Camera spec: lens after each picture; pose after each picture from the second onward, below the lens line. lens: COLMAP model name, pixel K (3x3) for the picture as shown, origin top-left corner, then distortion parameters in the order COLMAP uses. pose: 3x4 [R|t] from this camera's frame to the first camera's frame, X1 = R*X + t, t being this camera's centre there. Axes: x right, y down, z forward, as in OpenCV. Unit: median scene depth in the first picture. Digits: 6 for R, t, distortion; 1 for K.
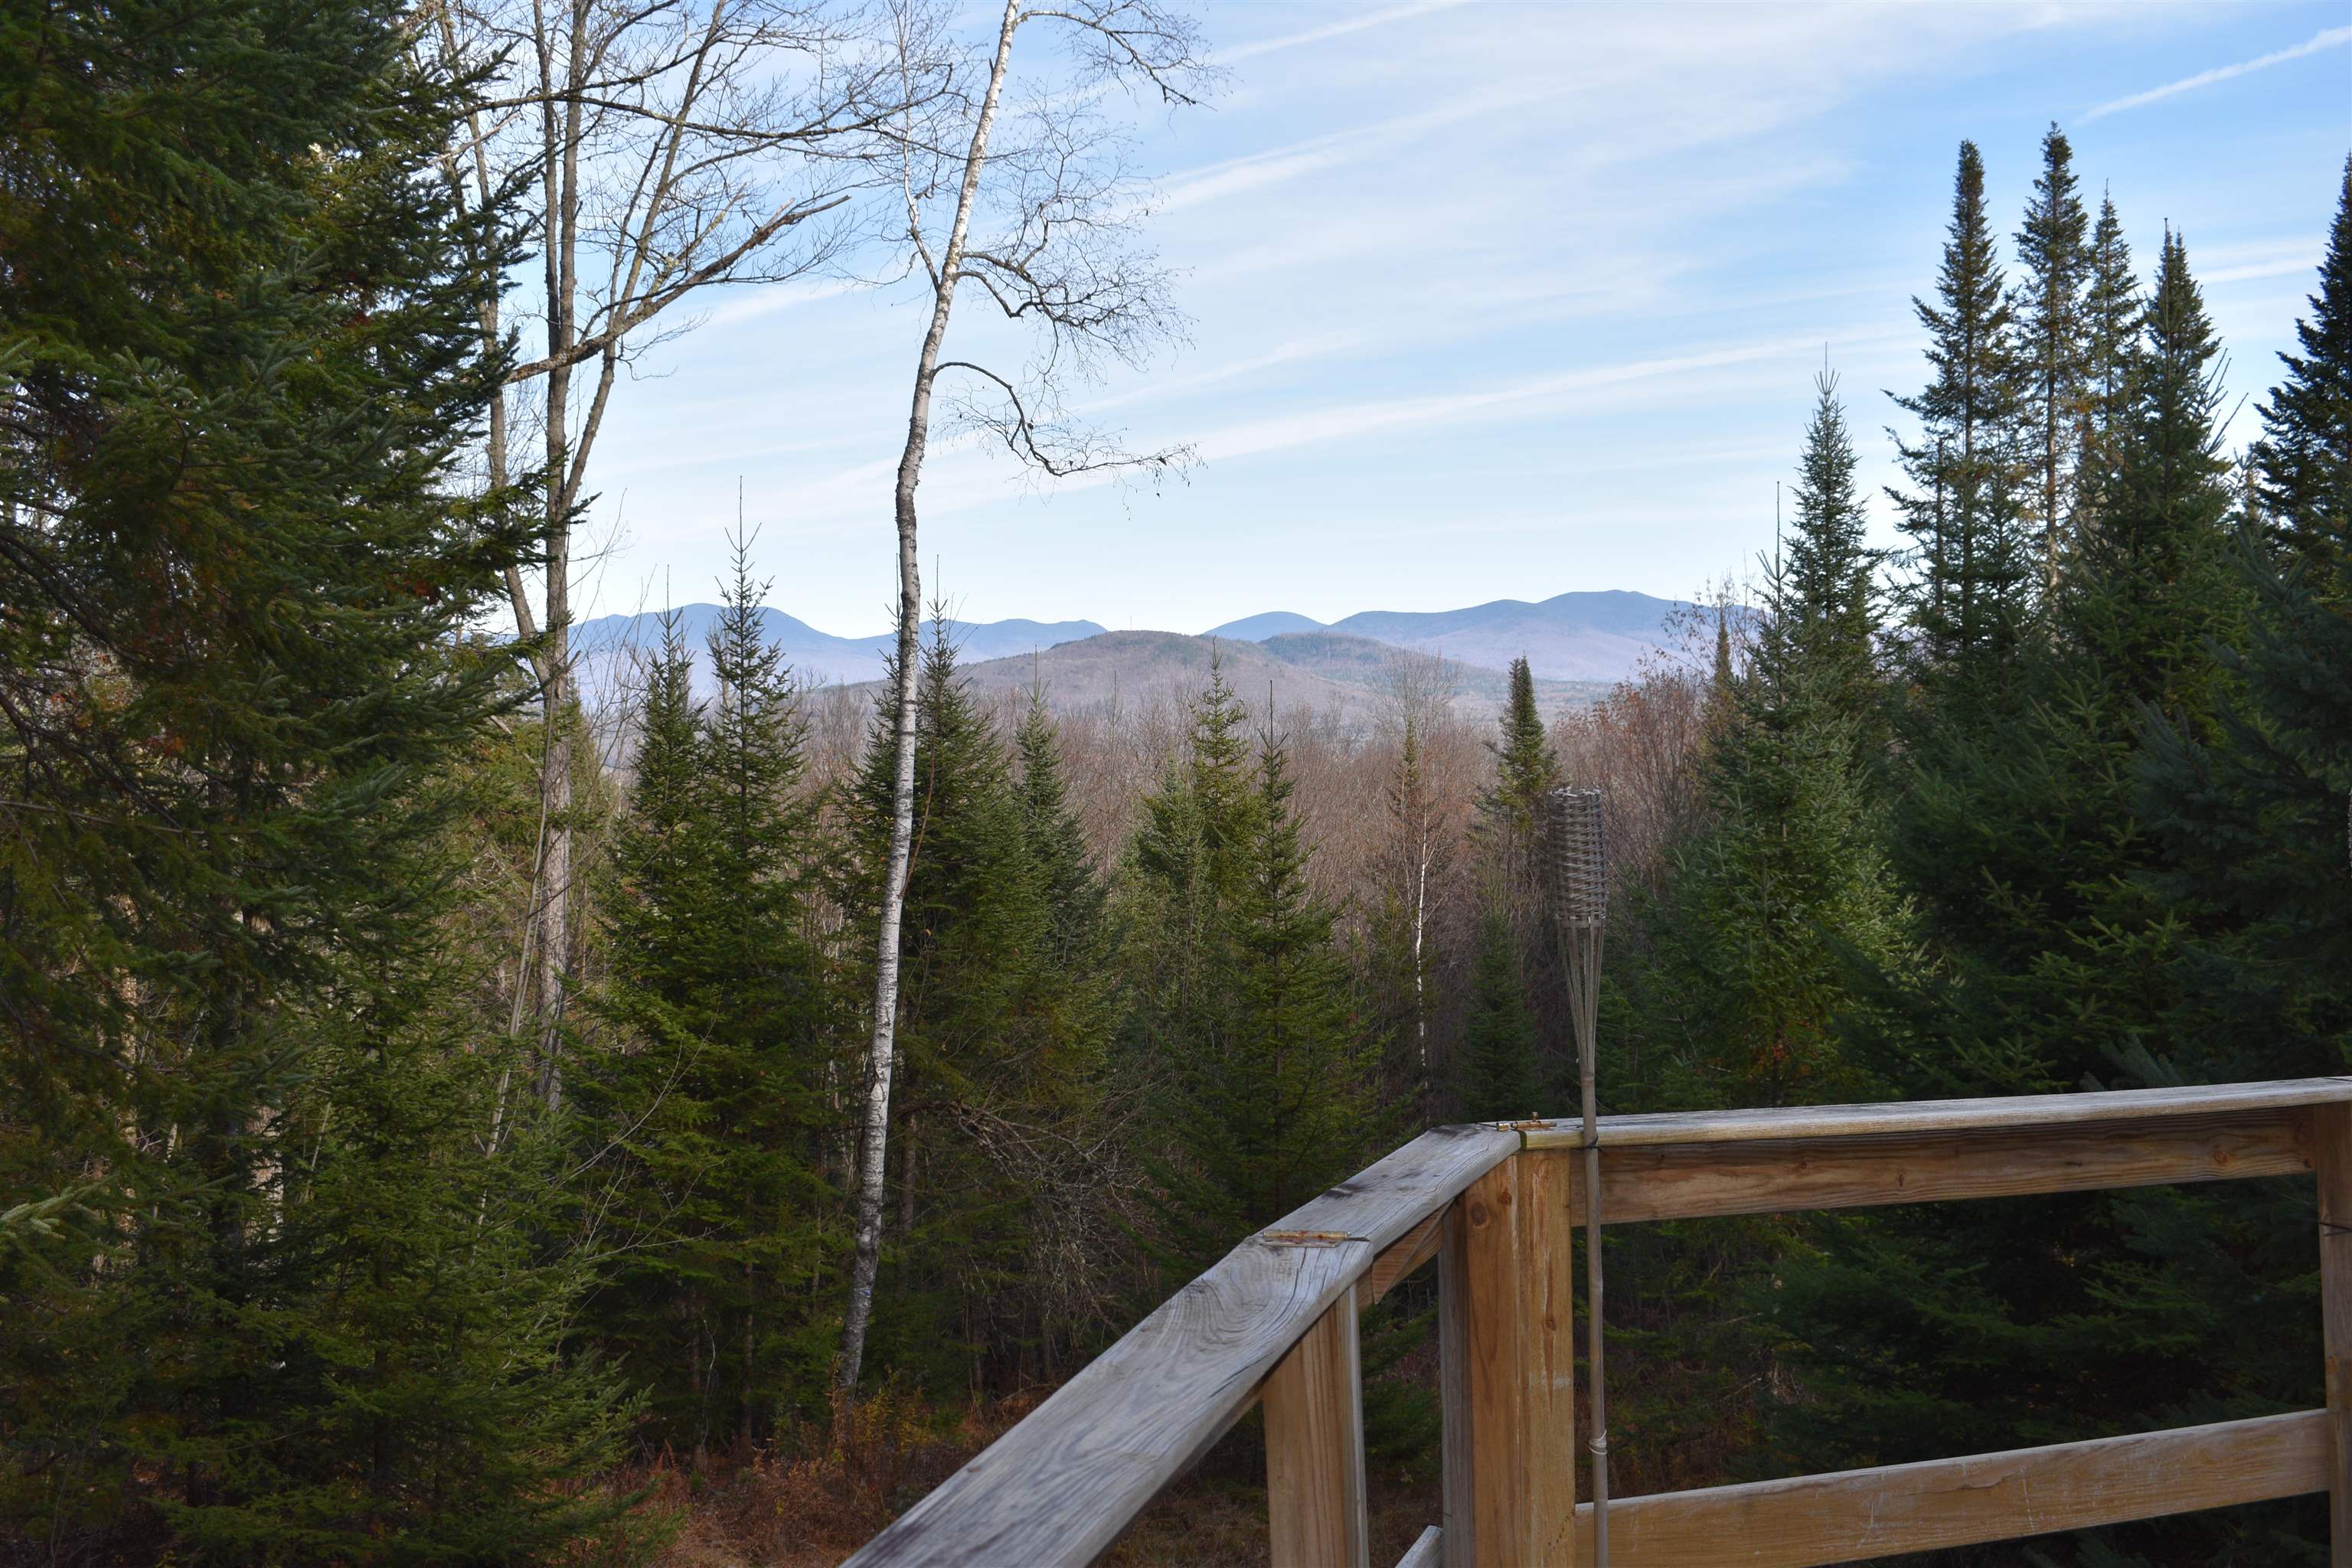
lens RADIAL K [[2705.8, 0, 1173.8], [0, 2705.8, 789.7], [0, 0, 1]] dist [-0.060517, 0.000000]
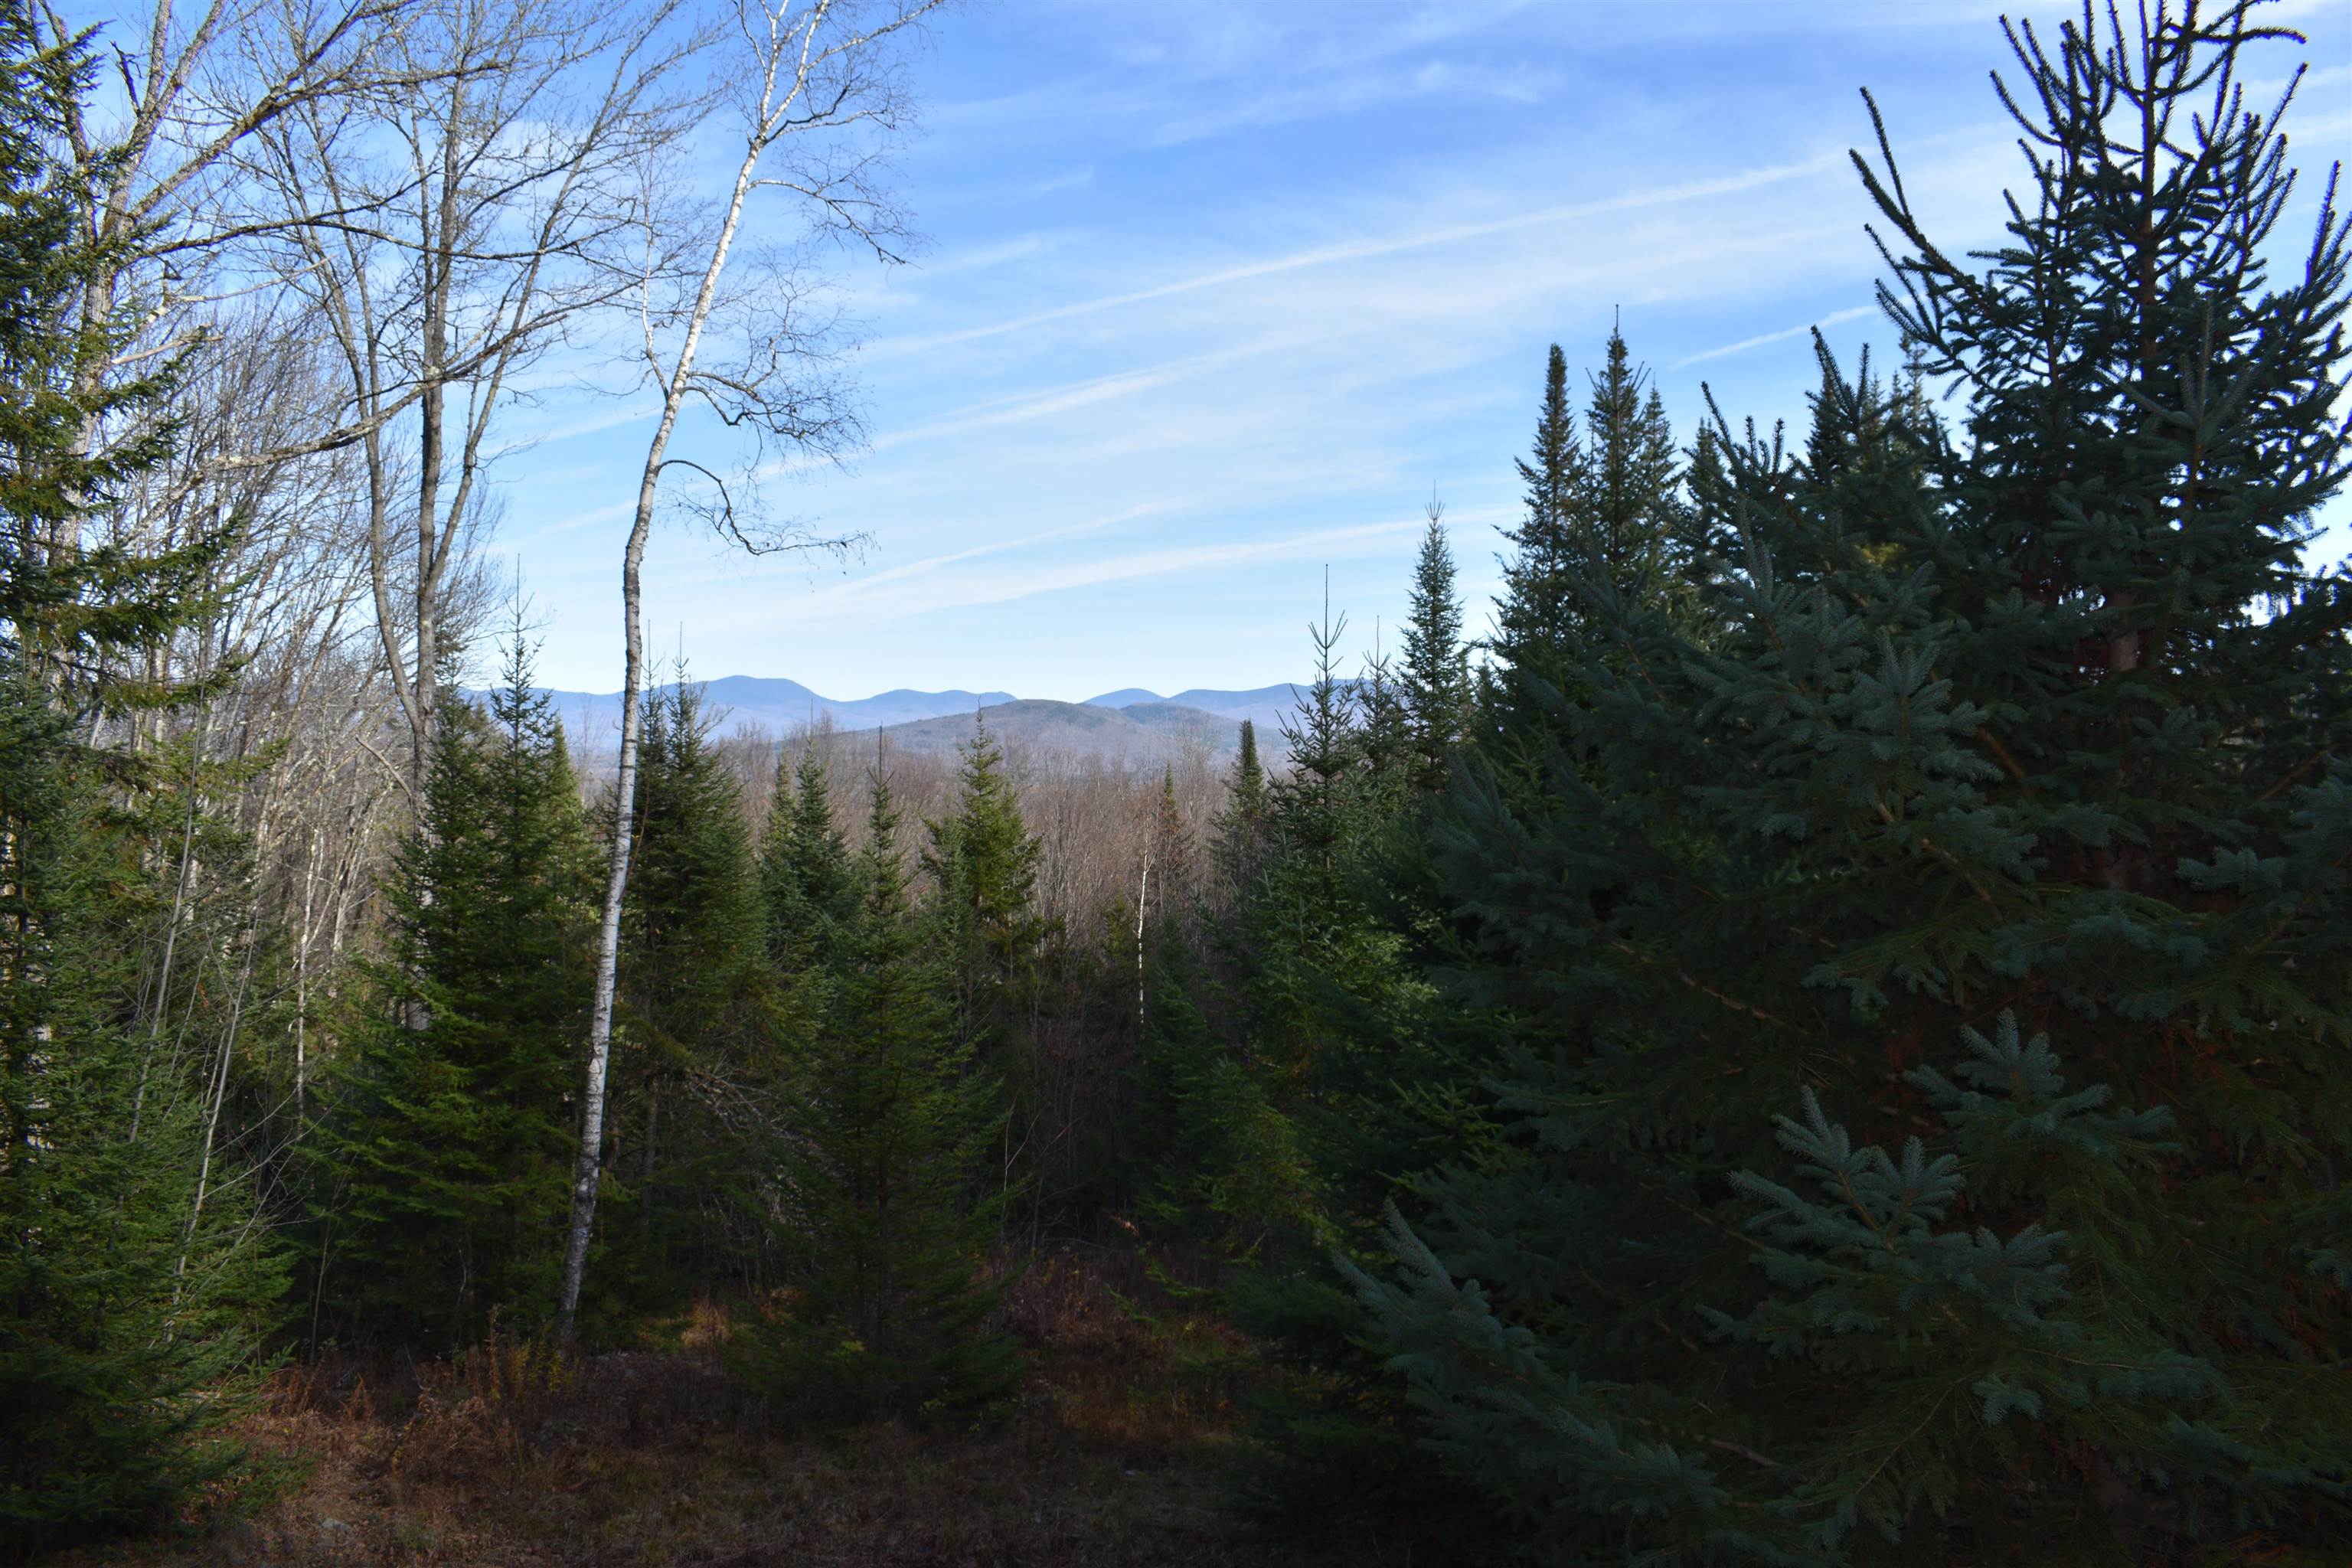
lens RADIAL K [[1830.3, 0, 1181.1], [0, 1830.3, 779.0], [0, 0, 1]] dist [-0.097900, 0.017054]
pose [[0.997881, 0.016557, 0.062916, 0.073972], [-0.015542, 0.999742, -0.016592, -0.004524], [-0.063175, 0.015579, 0.997881, 0.139203]]
